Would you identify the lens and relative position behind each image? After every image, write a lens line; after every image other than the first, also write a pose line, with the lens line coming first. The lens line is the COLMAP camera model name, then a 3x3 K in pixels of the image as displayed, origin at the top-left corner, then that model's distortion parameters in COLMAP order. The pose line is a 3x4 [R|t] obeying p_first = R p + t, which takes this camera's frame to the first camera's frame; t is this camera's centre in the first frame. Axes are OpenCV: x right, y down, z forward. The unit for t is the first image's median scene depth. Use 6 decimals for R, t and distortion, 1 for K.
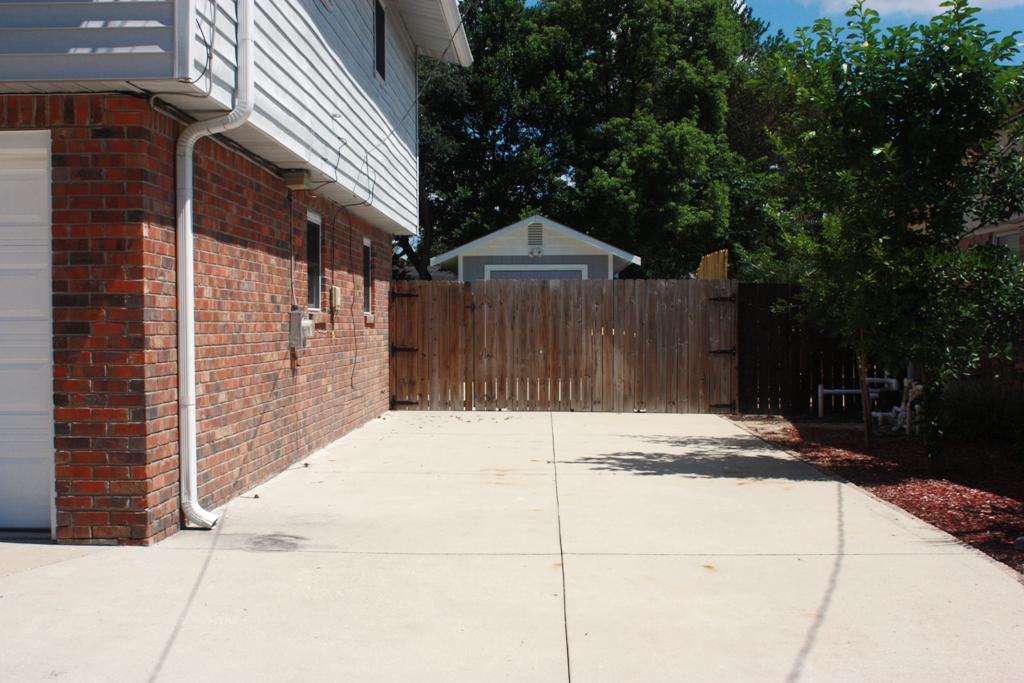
lens RADIAL K [[1247.3, 0, 532.4], [0, 1247.3, 362.8], [0, 0, 1]] dist [-0.068226, 0.000000]
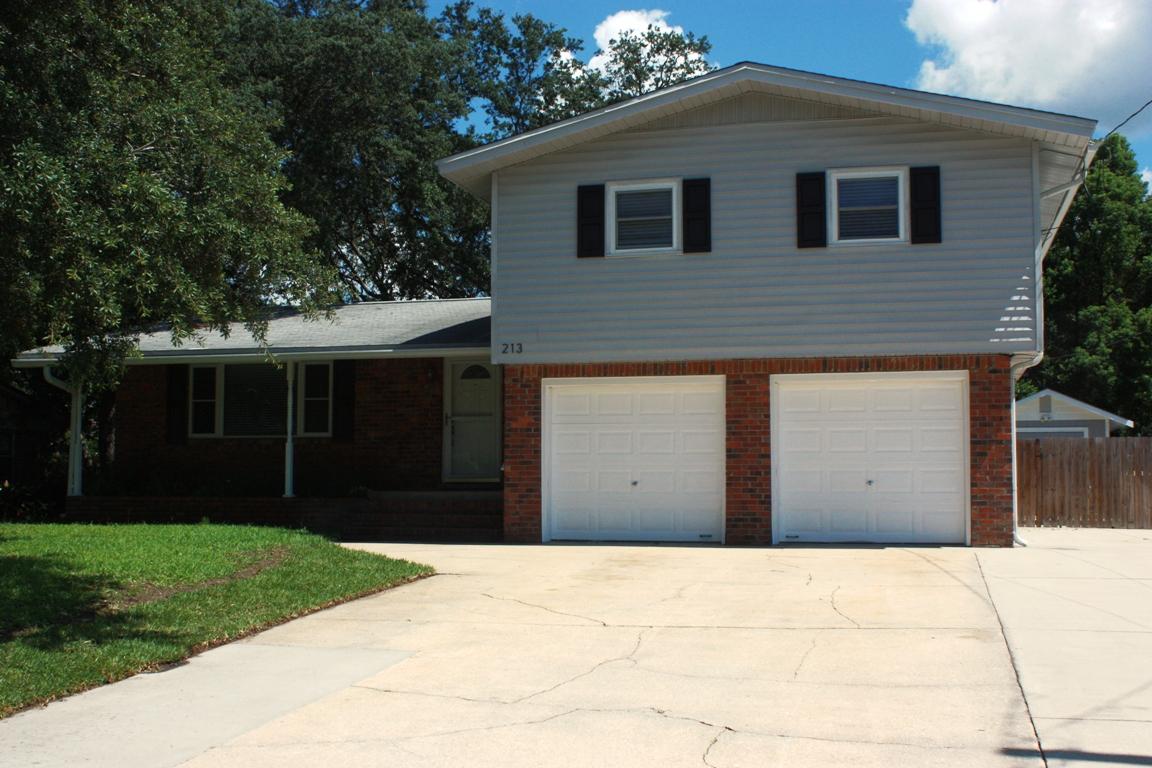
lens RADIAL K [[1333.7, 0, 576.5], [0, 1333.7, 393.1], [0, 0, 1]] dist [-0.043900, 0.000000]
pose [[0.970122, -0.012254, -0.242306, -0.314964], [-0.013486, 0.994456, -0.104284, 0.081702], [0.242241, 0.104436, 0.964579, -1.025324]]
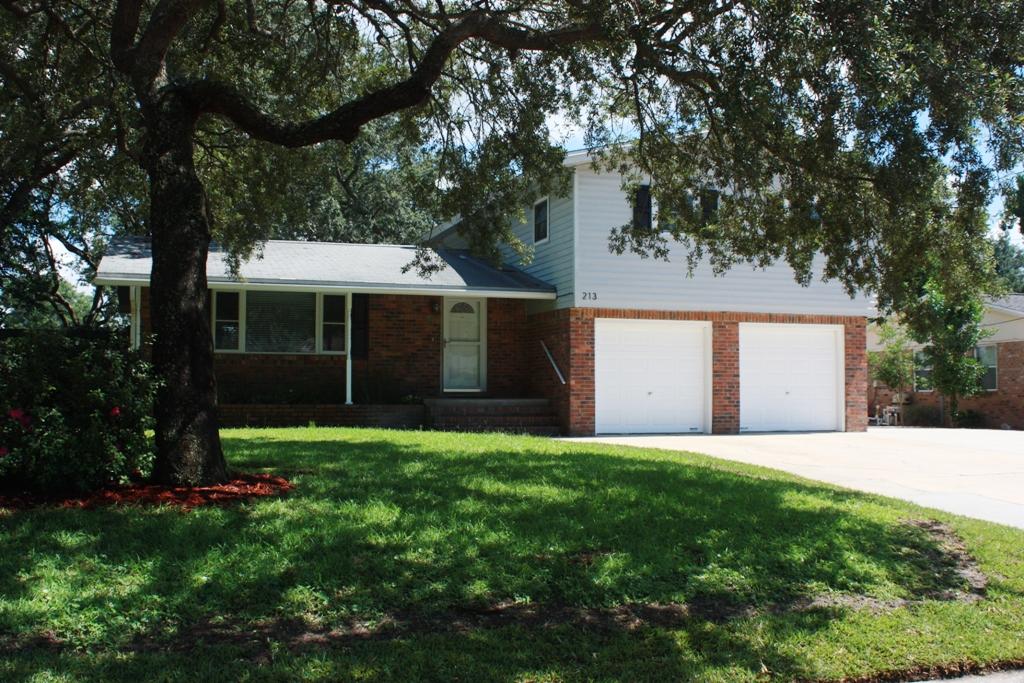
lens RADIAL K [[1086.2, 0, 512.5], [0, 1086.2, 340.5], [0, 0, 1]] dist [-0.025132, 0.000000]
pose [[0.942496, 0.022040, 0.333491, -1.576975], [0.006909, 0.996325, -0.085372, 0.090190], [-0.334147, 0.082767, 0.938880, -1.164406]]
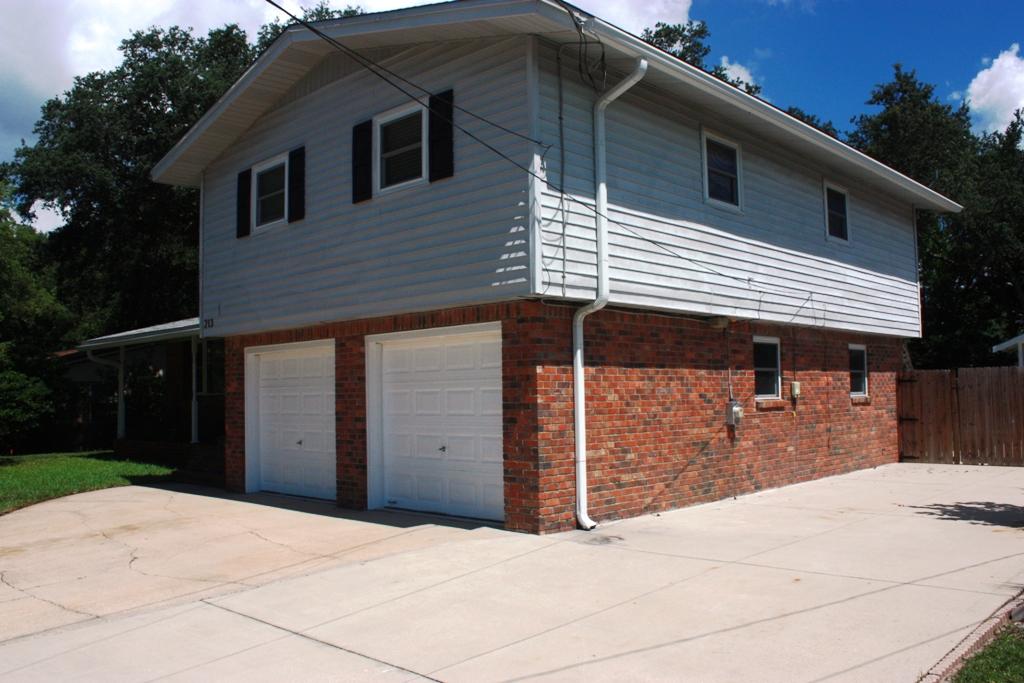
lens RADIAL K [[846.3, 0, 508.4], [0, 846.3, 342.1], [0, 0, 1]] dist [-0.095356, 0.022669]
pose [[0.730304, -0.053793, -0.681001, 0.345112], [-0.006960, 0.996257, -0.086159, -0.022704], [0.683087, 0.067662, 0.727196, 0.005724]]
